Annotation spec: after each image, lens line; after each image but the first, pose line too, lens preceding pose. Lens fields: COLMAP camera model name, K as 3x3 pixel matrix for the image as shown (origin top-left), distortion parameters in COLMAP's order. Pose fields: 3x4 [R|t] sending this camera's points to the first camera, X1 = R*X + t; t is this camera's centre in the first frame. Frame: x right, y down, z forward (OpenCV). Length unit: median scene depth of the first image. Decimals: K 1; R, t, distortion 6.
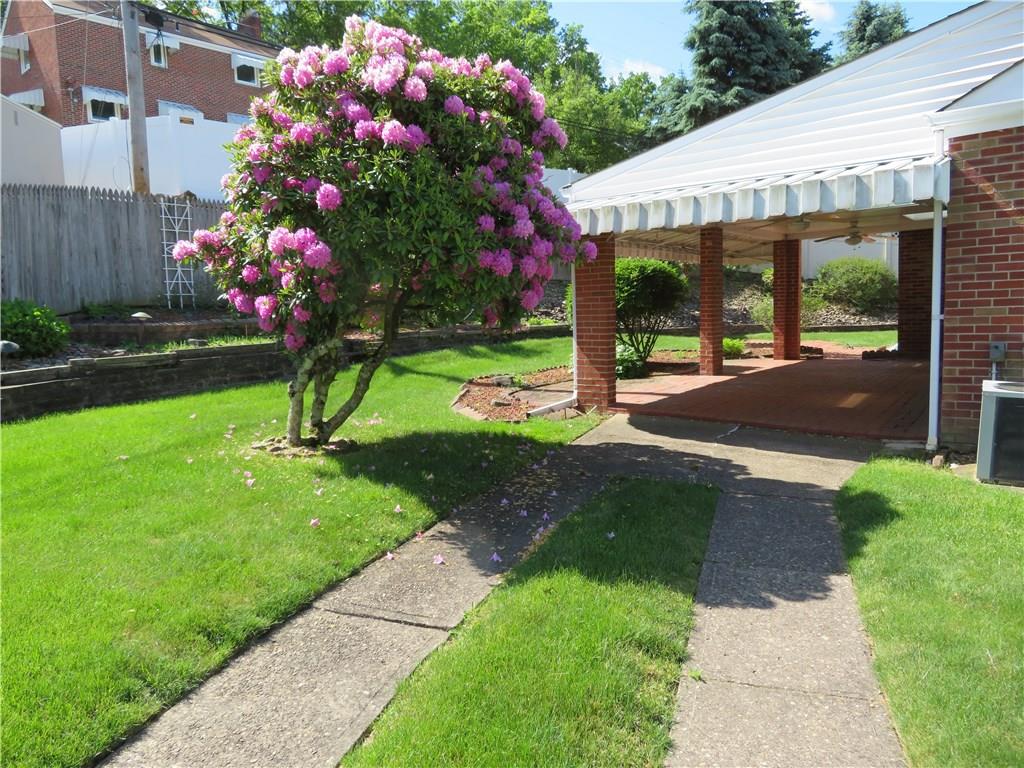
lens RADIAL K [[727.2, 0, 512.1], [0, 727.2, 386.1], [0, 0, 1]] dist [-0.012390, 0.002427]
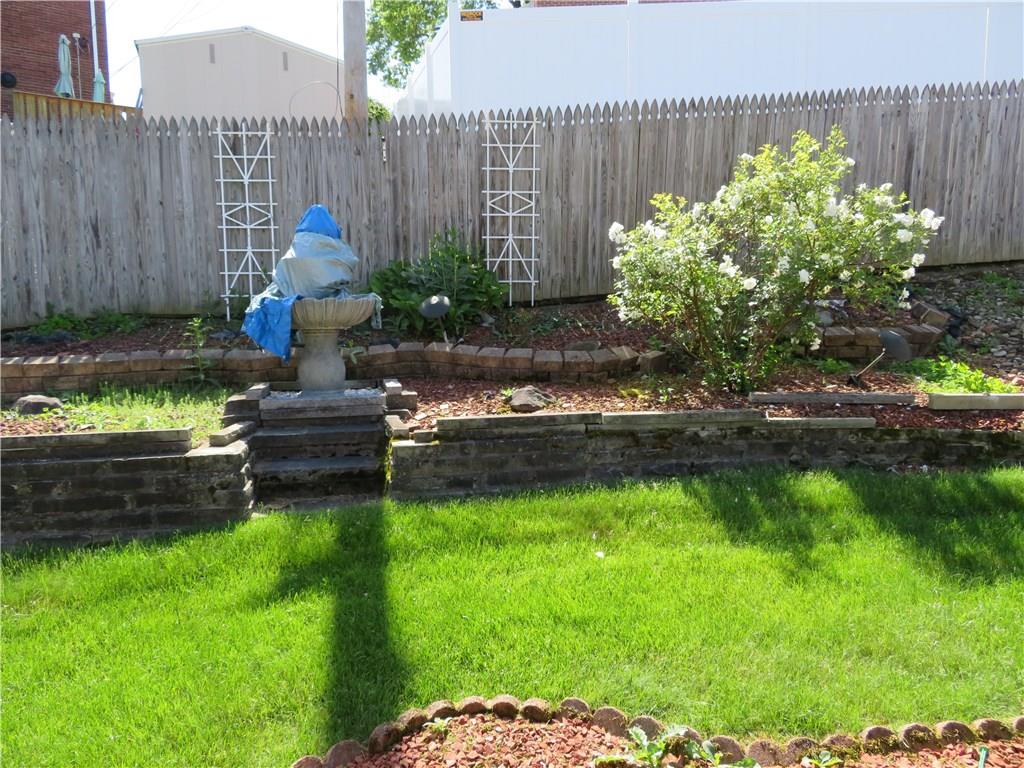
lens RADIAL K [[727.2, 0, 512.5], [0, 727.2, 382.9], [0, 0, 1]] dist [-0.012390, 0.002427]
pose [[0.662486, 0.103774, -0.741851, 0.086697], [-0.091016, 0.994171, 0.057791, -0.096941], [0.743524, 0.029235, 0.668070, 0.683227]]
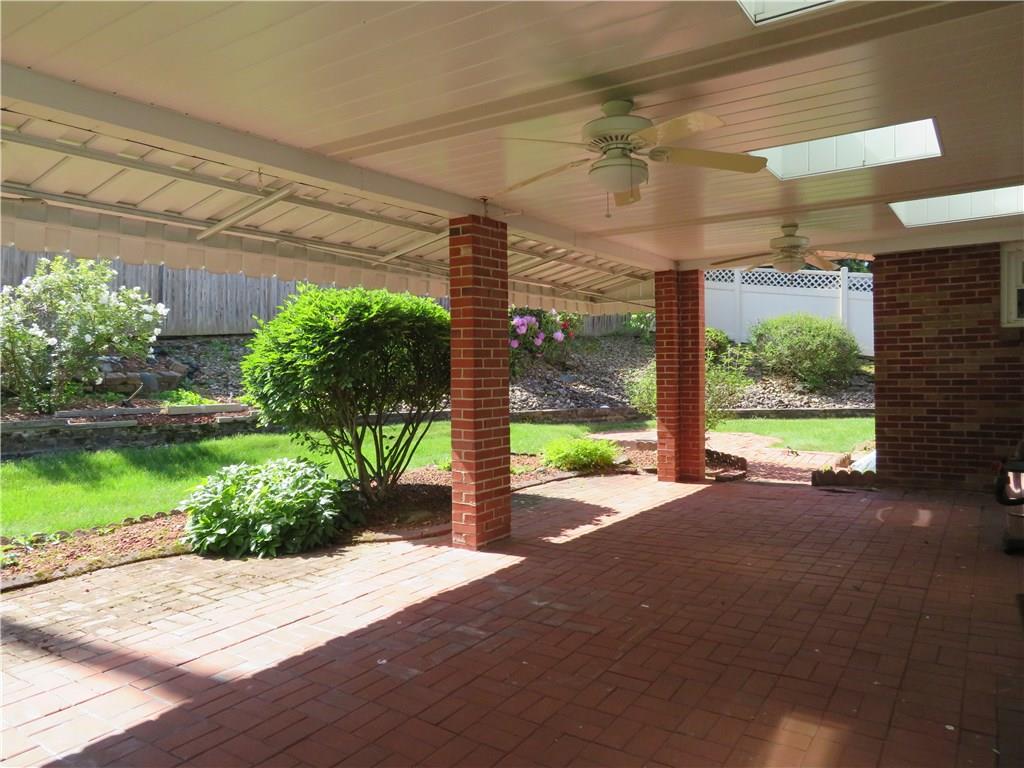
lens RADIAL K [[727.2, 0, 512.6], [0, 727.2, 382.3], [0, 0, 1]] dist [-0.012390, 0.002427]
pose [[0.998312, 0.019009, 0.054878, 0.215522], [-0.014101, 0.995978, -0.088480, -0.061103], [-0.056339, 0.087557, 0.994565, 0.440680]]
